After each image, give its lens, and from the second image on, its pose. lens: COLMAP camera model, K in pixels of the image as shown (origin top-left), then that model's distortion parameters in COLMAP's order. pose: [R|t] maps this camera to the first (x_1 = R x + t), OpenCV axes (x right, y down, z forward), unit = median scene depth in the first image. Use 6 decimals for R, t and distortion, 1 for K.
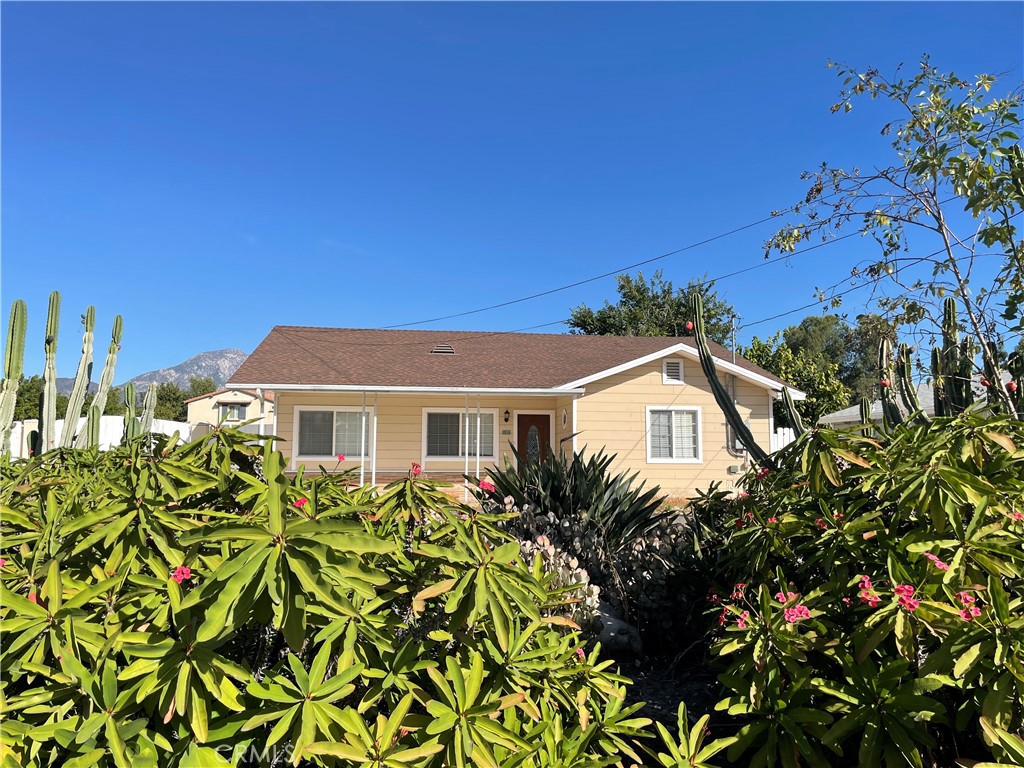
lens RADIAL K [[768.0, 0, 507.8], [0, 768.0, 387.9], [0, 0, 1]] dist [0.112039, -0.135410]
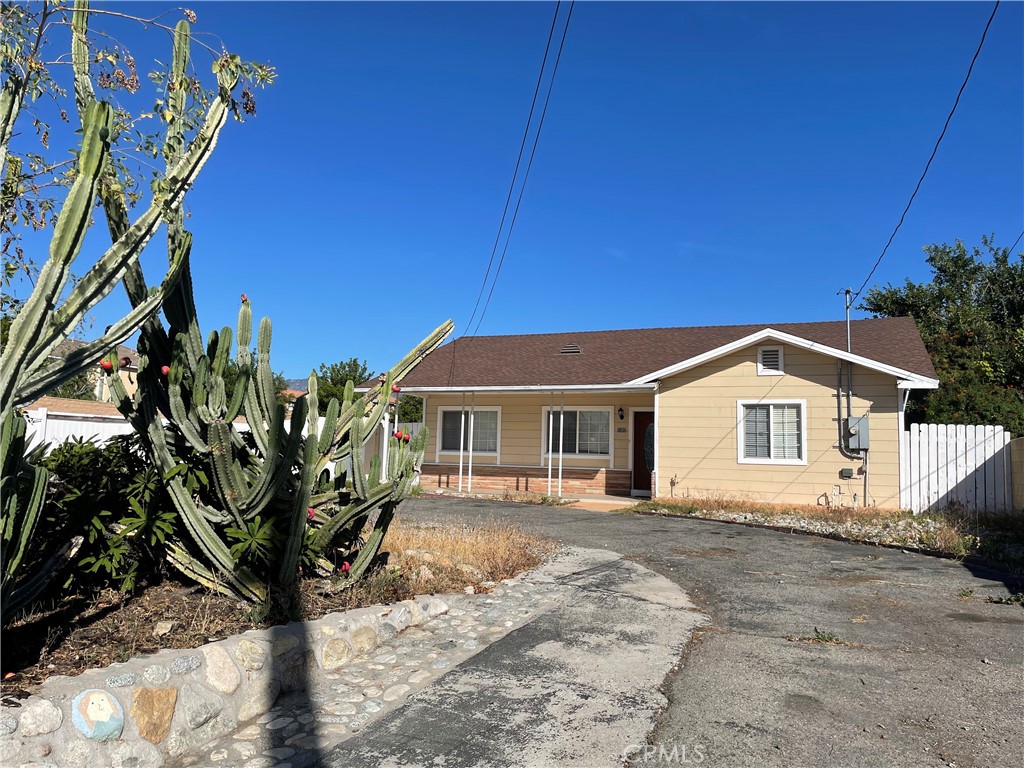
lens RADIAL K [[768.0, 0, 507.8], [0, 768.0, 387.9], [0, 0, 1]] dist [0.112039, -0.135410]
pose [[0.858693, -0.028826, -0.511680, 0.410525], [0.025825, 0.999582, -0.012974, 0.013970], [0.511840, -0.002073, 0.859078, 0.082596]]
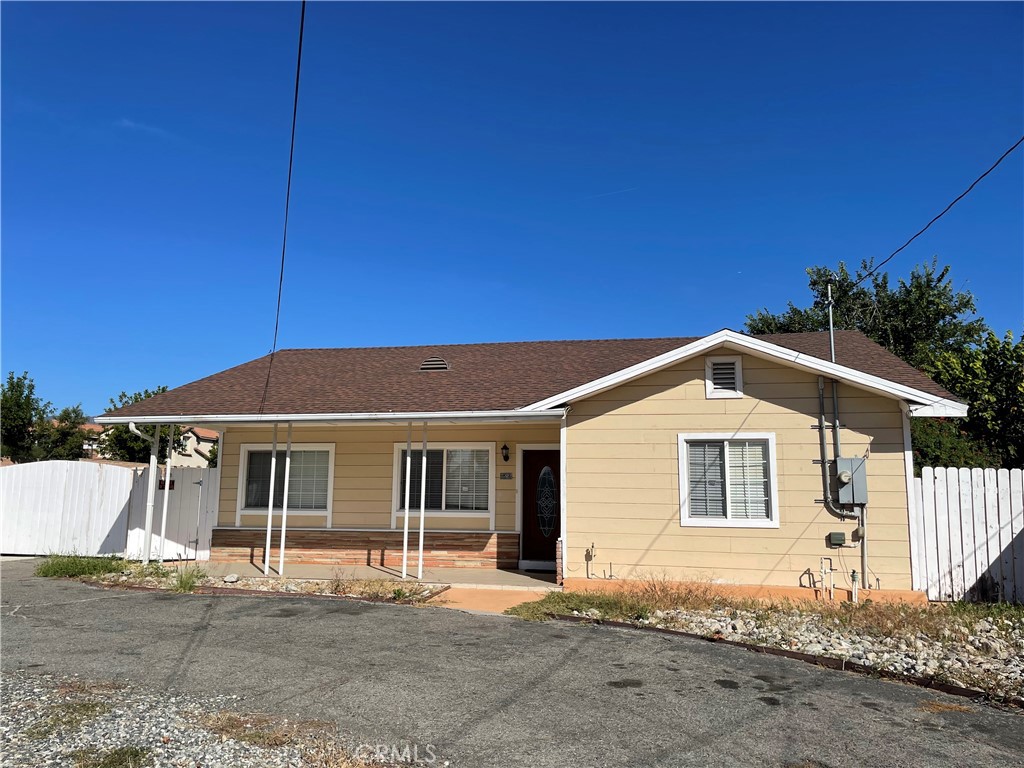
lens RADIAL K [[768.0, 0, 507.8], [0, 768.0, 387.9], [0, 0, 1]] dist [0.112039, -0.135410]
pose [[0.942578, -0.042863, -0.331224, 0.256621], [0.026717, 0.998229, -0.053149, 0.015855], [0.332916, 0.041248, 0.942054, 0.356979]]
